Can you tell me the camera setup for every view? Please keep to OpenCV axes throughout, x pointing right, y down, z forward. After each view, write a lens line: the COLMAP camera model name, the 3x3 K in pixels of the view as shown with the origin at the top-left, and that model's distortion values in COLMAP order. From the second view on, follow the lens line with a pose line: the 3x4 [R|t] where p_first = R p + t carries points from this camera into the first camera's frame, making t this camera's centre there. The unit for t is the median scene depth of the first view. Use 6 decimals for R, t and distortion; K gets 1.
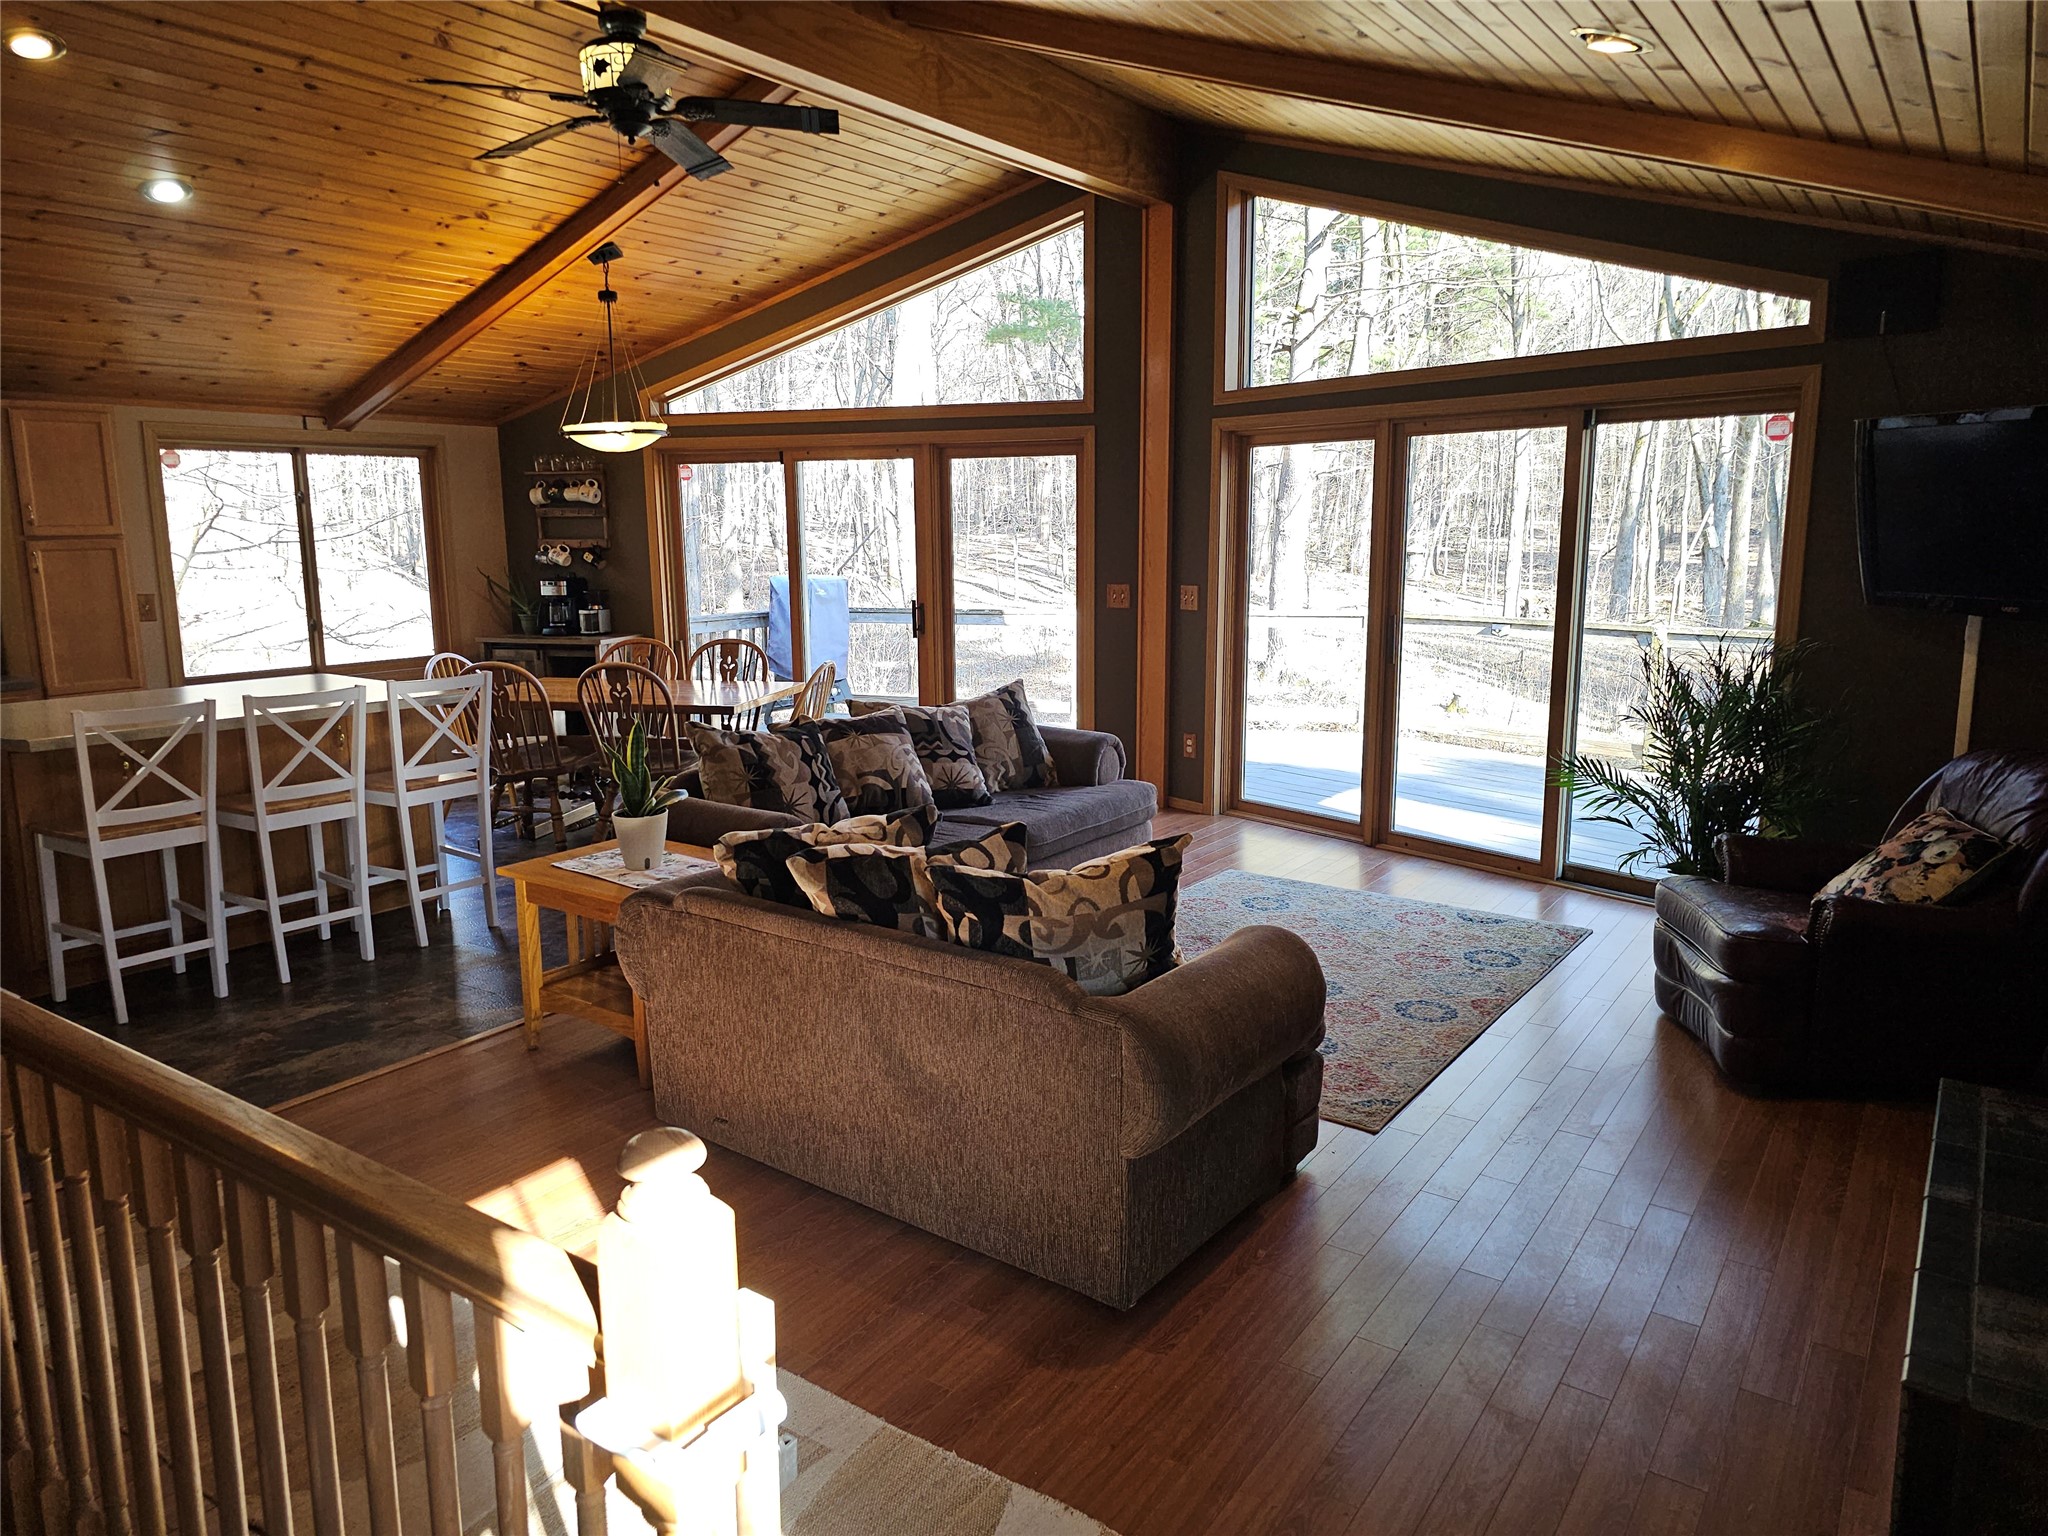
lens RADIAL K [[1372.0, 0, 1005.9], [0, 1372.0, 745.2], [0, 0, 1]] dist [0.065117, -0.061130]
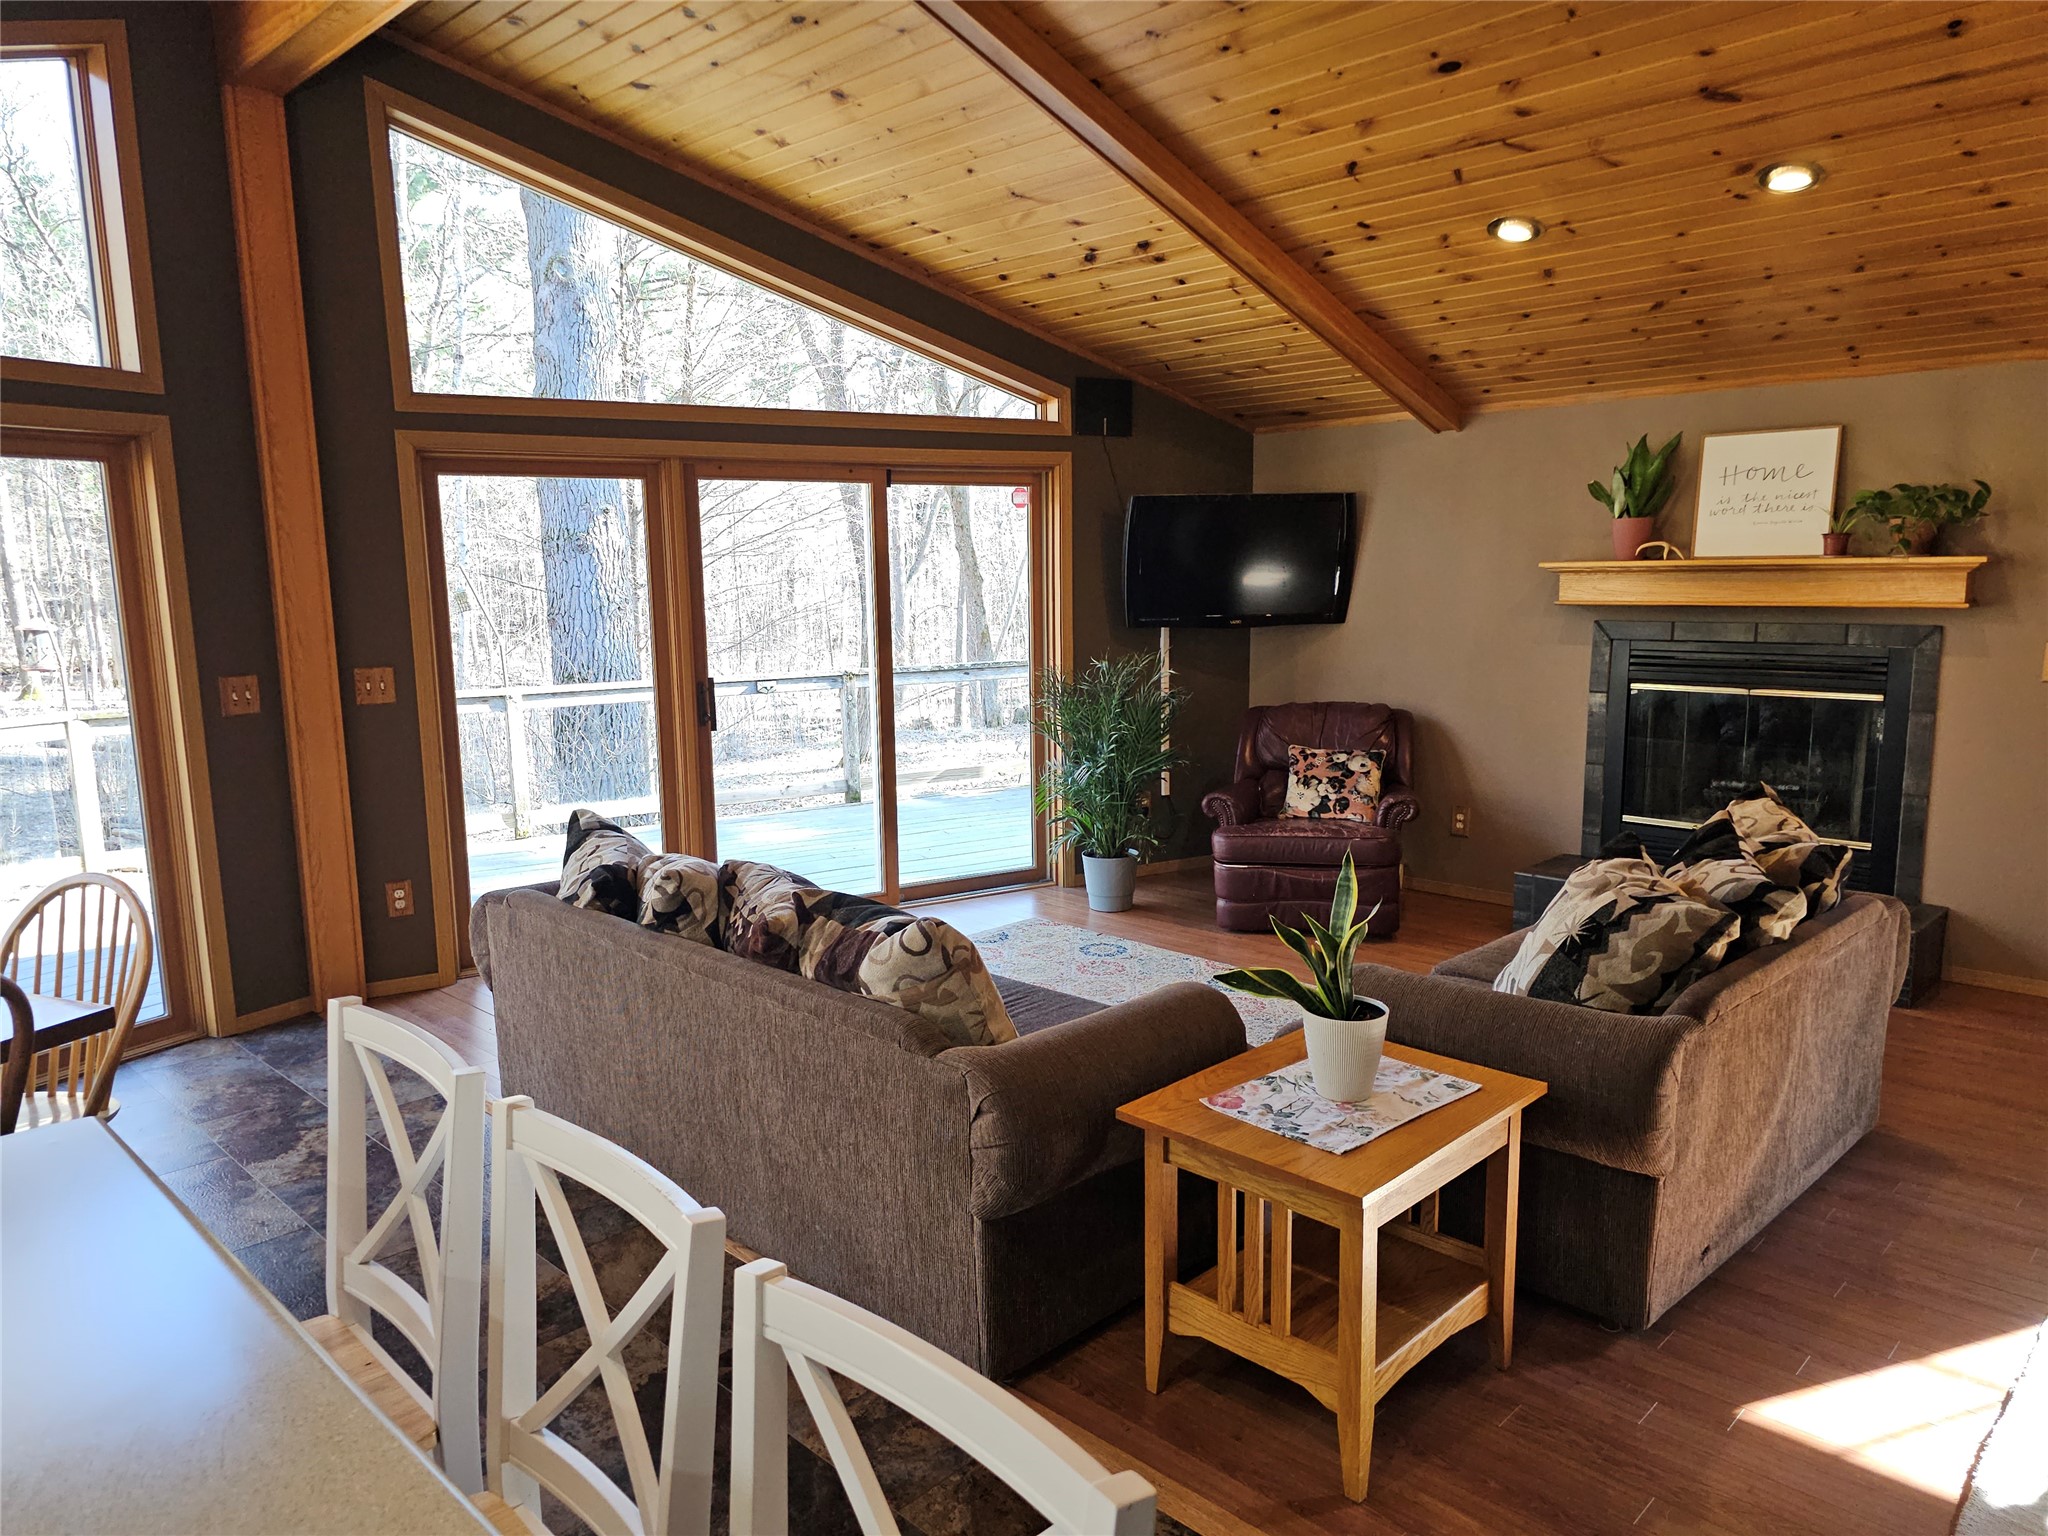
lens RADIAL K [[1371.9, 0, 1041.3], [0, 1371.9, 760.1], [0, 0, 1]] dist [0.059206, -0.047442]
pose [[0.150970, -0.132749, 0.979584, -0.564089], [0.178300, 0.978347, 0.105102, -0.096158], [-0.972326, 0.158793, 0.171370, 0.638910]]
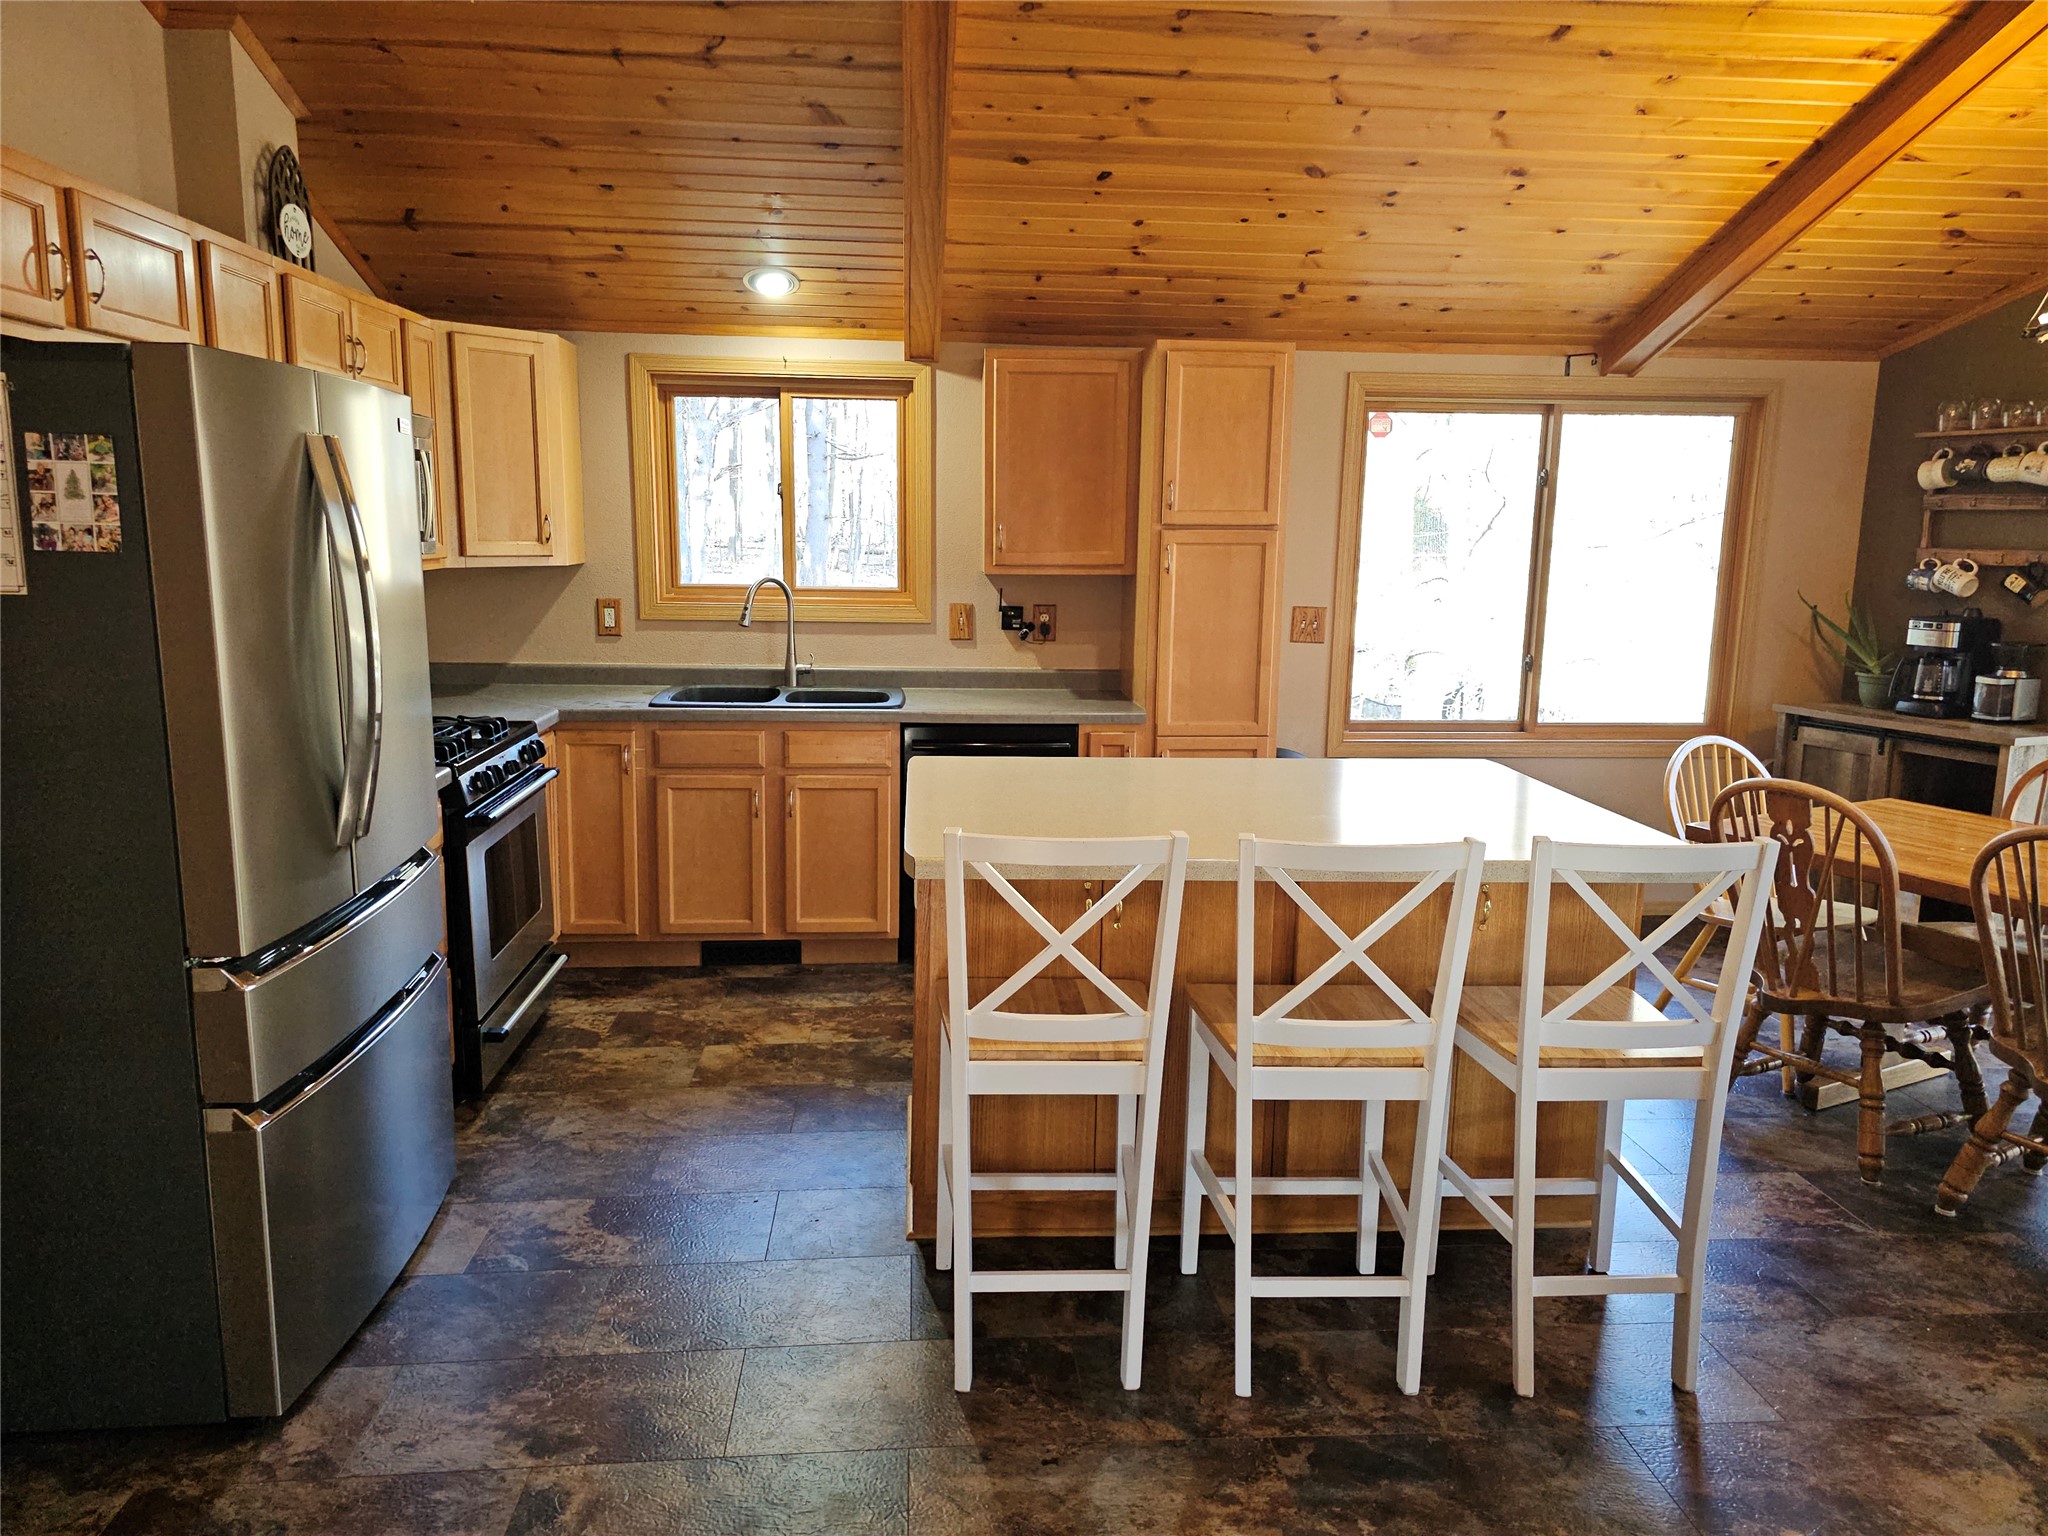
lens RADIAL K [[1369.7, 0, 1022.6], [0, 1369.7, 761.3], [0, 0, 1]] dist [0.062486, -0.052166]
pose [[0.642013, 0.148876, -0.752101, -0.166915], [-0.145664, 0.986784, 0.070988, -0.062035], [0.752729, 0.063979, 0.655214, 0.445861]]
